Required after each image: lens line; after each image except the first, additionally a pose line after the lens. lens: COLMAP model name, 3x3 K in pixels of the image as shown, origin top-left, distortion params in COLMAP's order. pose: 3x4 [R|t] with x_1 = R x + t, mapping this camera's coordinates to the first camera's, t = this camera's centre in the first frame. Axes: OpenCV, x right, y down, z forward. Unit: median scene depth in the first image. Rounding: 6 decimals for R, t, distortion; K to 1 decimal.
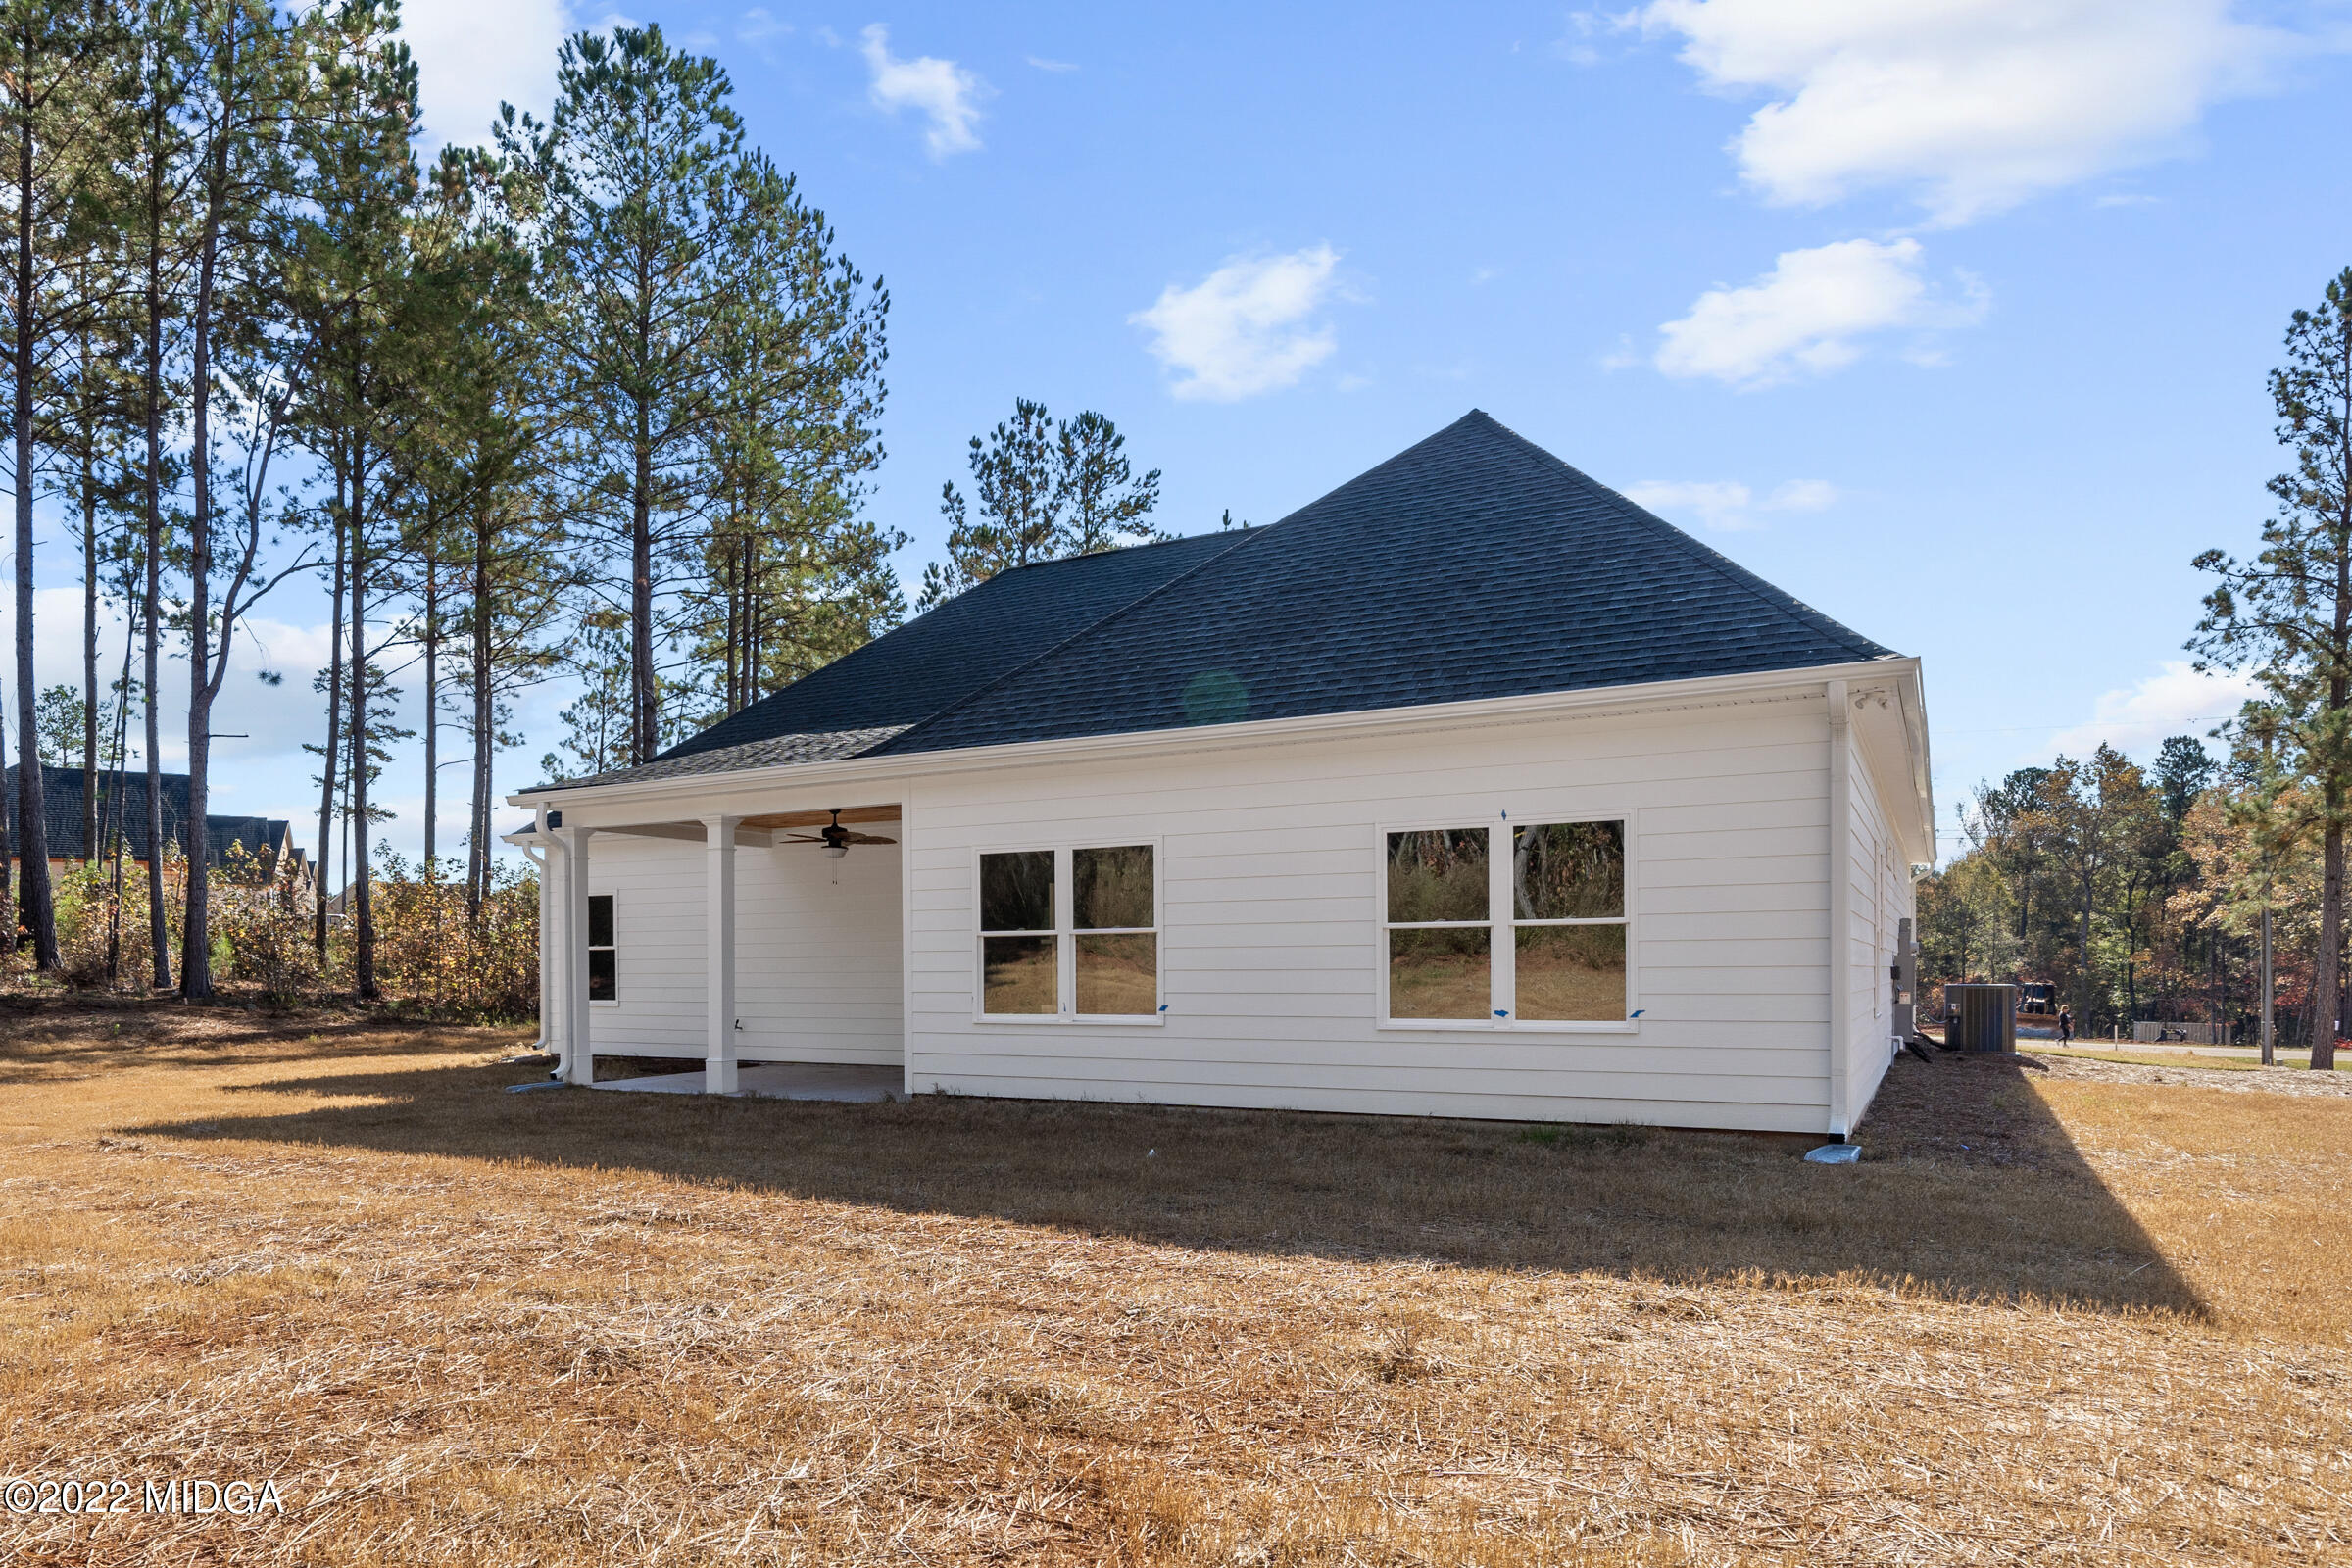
lens RADIAL K [[1143.9, 0, 1176.0], [0, 1143.9, 784.0], [0, 0, 1]] dist [-0.001346, -0.000106]
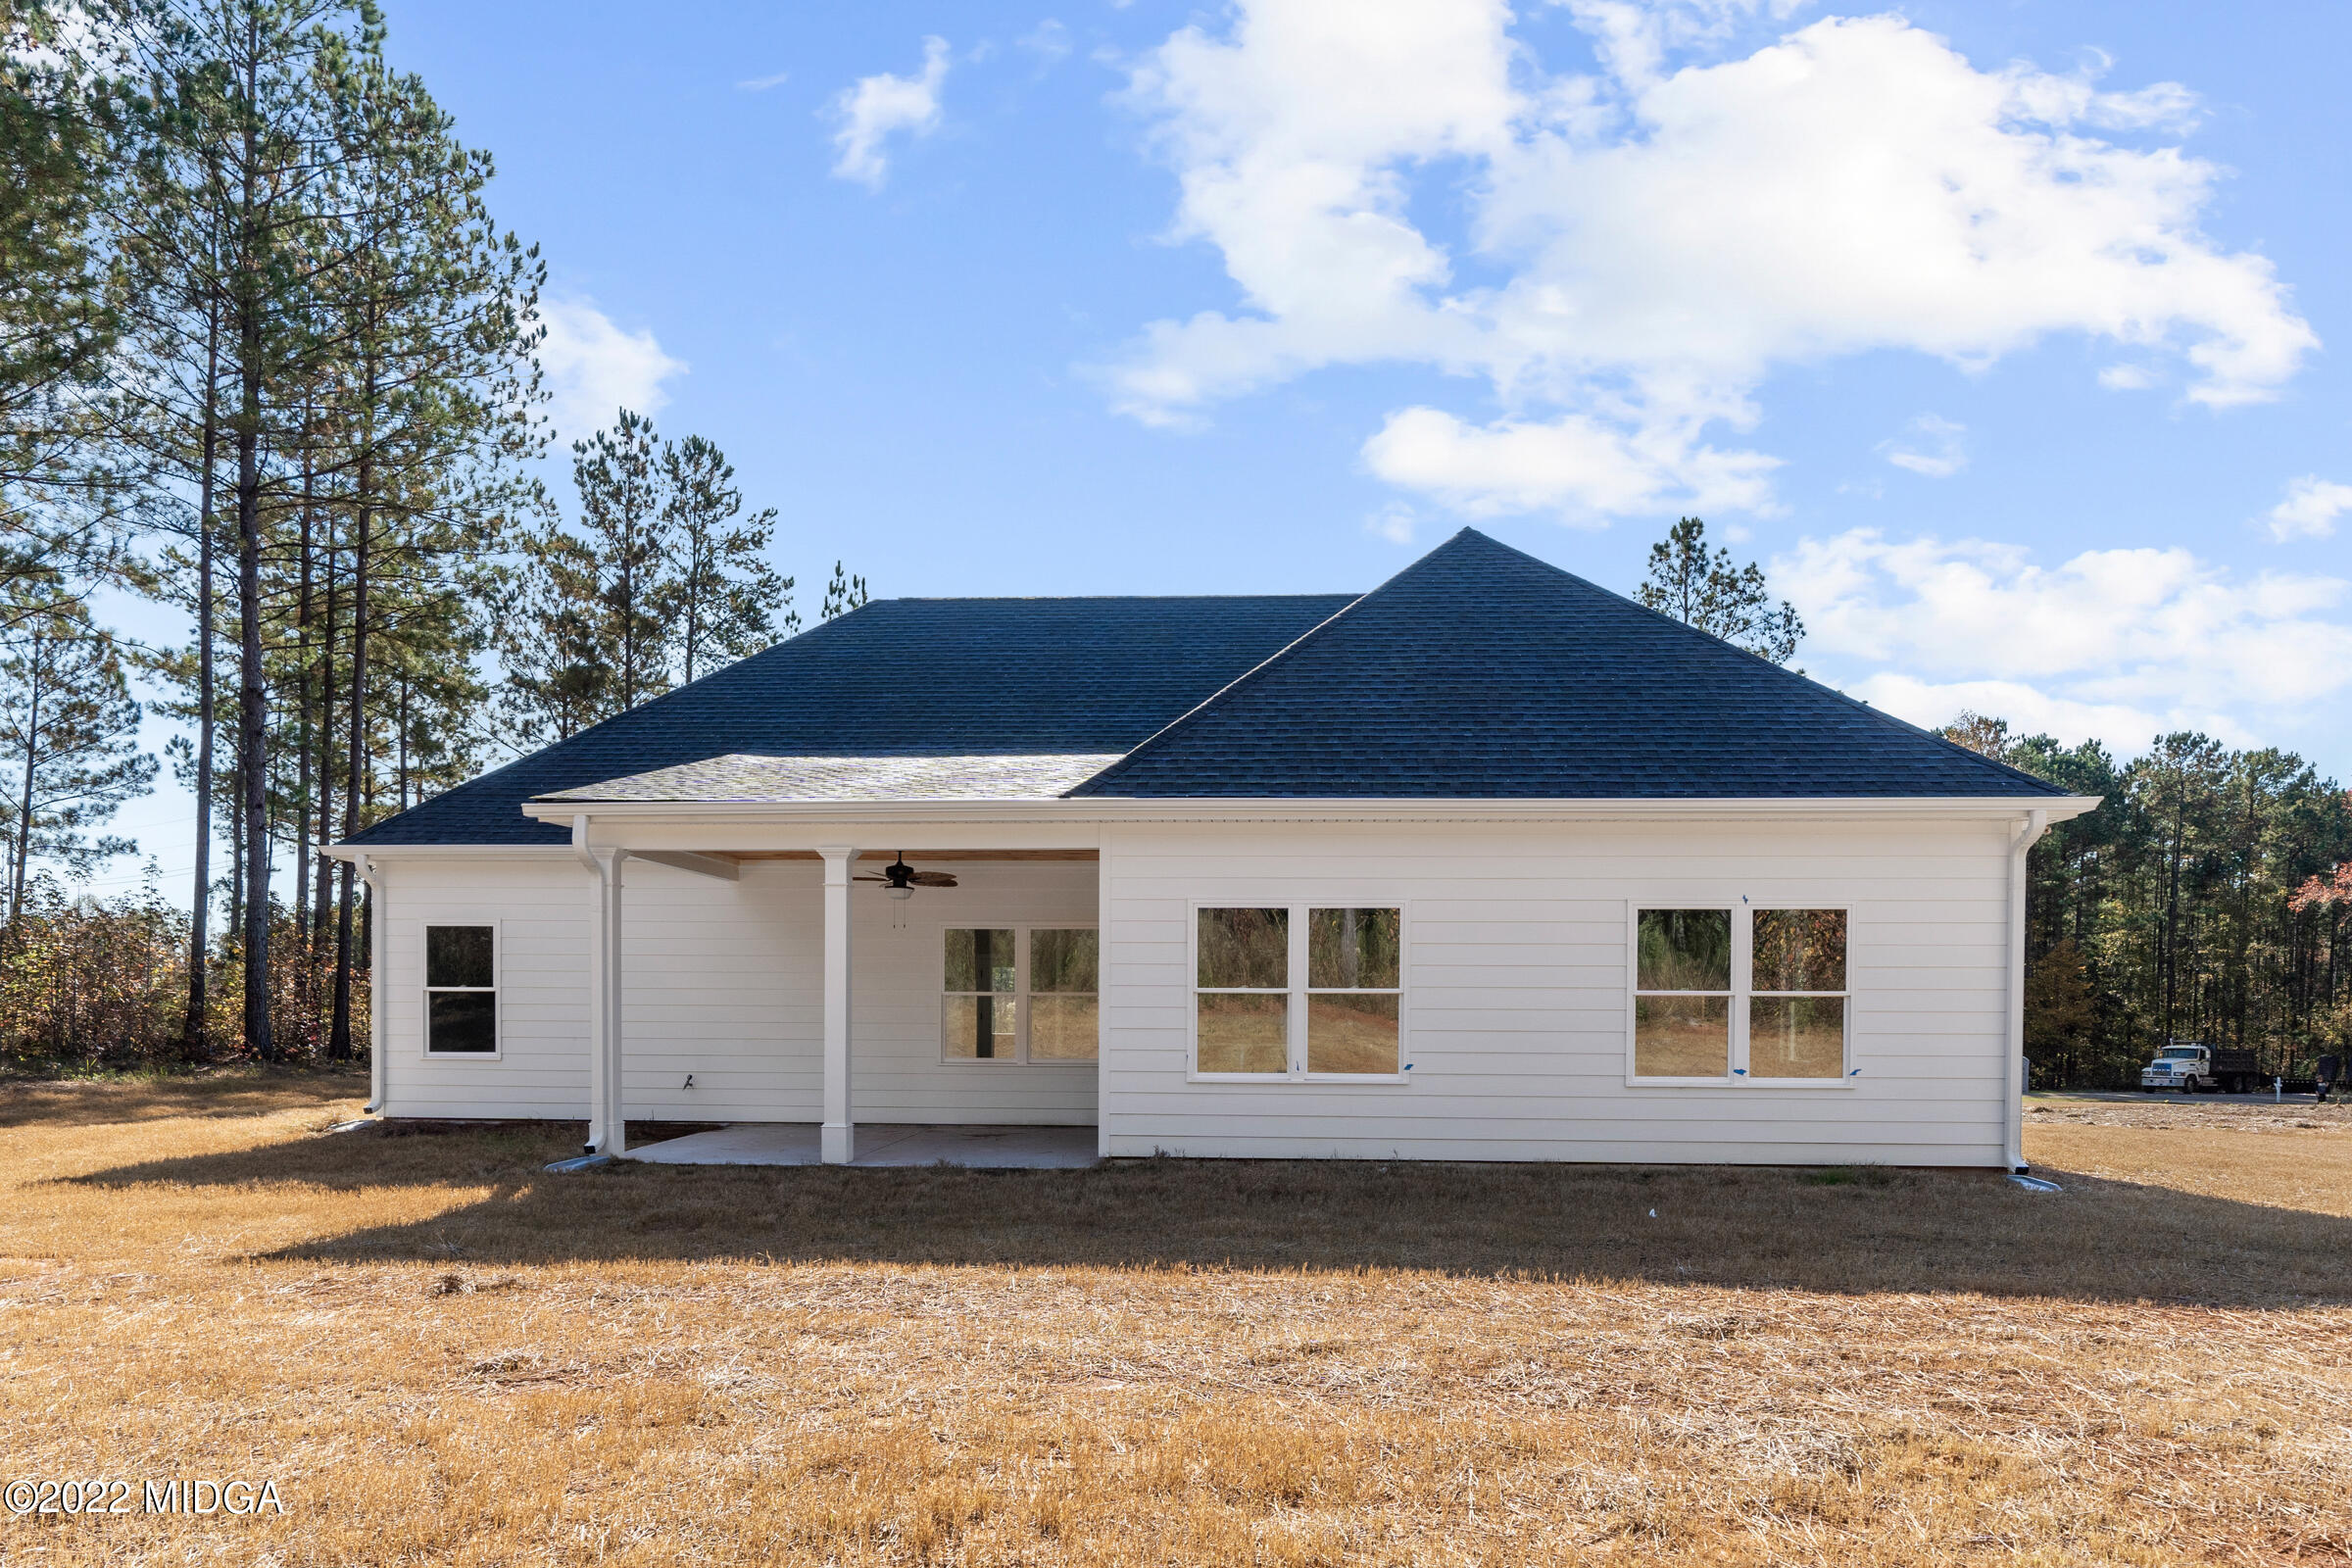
lens RADIAL K [[1091.8, 0, 1174.5], [0, 1091.8, 814.0], [0, 0, 1]] dist [-0.002228, 0.000016]
pose [[0.933958, 0.080142, 0.348282, -0.533701], [-0.070883, 0.996711, -0.039269, 0.020657], [-0.350284, 0.011989, 0.936567, 0.136972]]
